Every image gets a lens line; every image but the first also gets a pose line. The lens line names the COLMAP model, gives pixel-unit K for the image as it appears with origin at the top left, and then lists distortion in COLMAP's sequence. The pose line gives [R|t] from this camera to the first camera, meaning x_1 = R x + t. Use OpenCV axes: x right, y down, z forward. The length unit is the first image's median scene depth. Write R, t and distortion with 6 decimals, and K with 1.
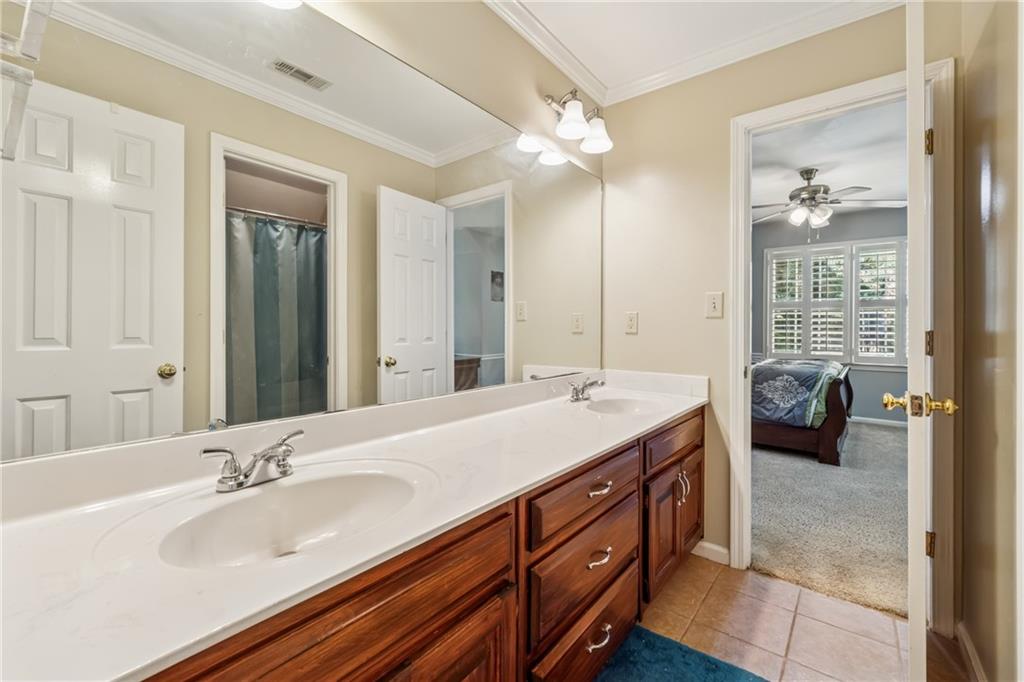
lens RADIAL K [[430.3, 0, 514.0], [0, 430.3, 326.4], [0, 0, 1]] dist [-0.008209, -0.000034]
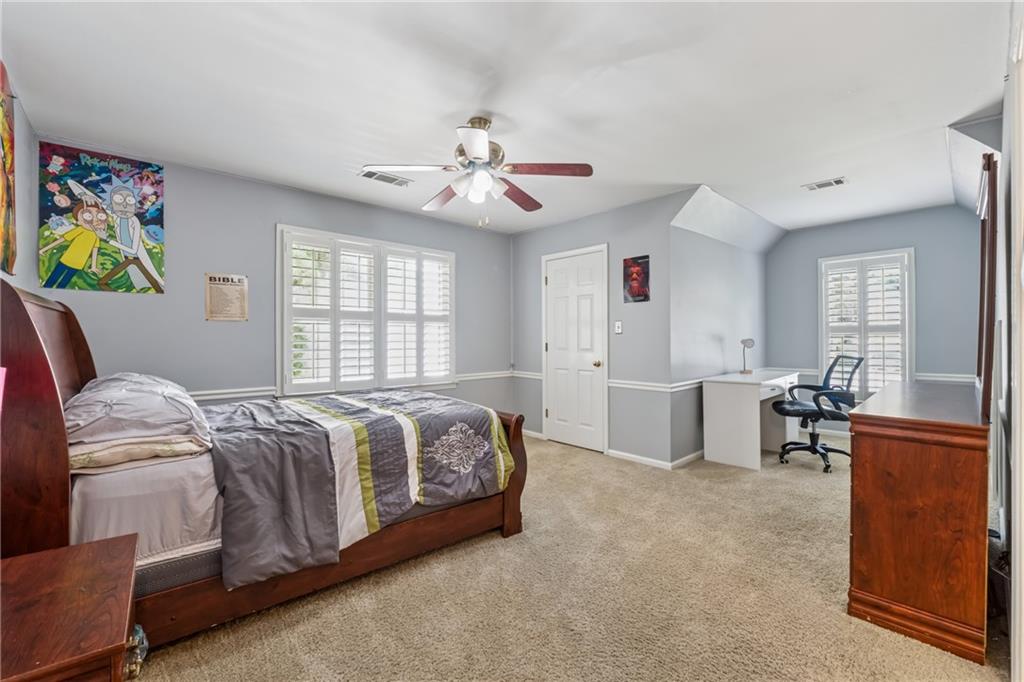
lens RADIAL K [[425.9, 0, 512.0], [0, 425.9, 341.0], [0, 0, 1]] dist [-0.001170, -0.000161]
pose [[0.170486, -0.016605, 0.985220, 0.014716], [-0.002567, 0.999847, 0.017296, -0.022109], [-0.985357, -0.005478, 0.170418, 0.829762]]
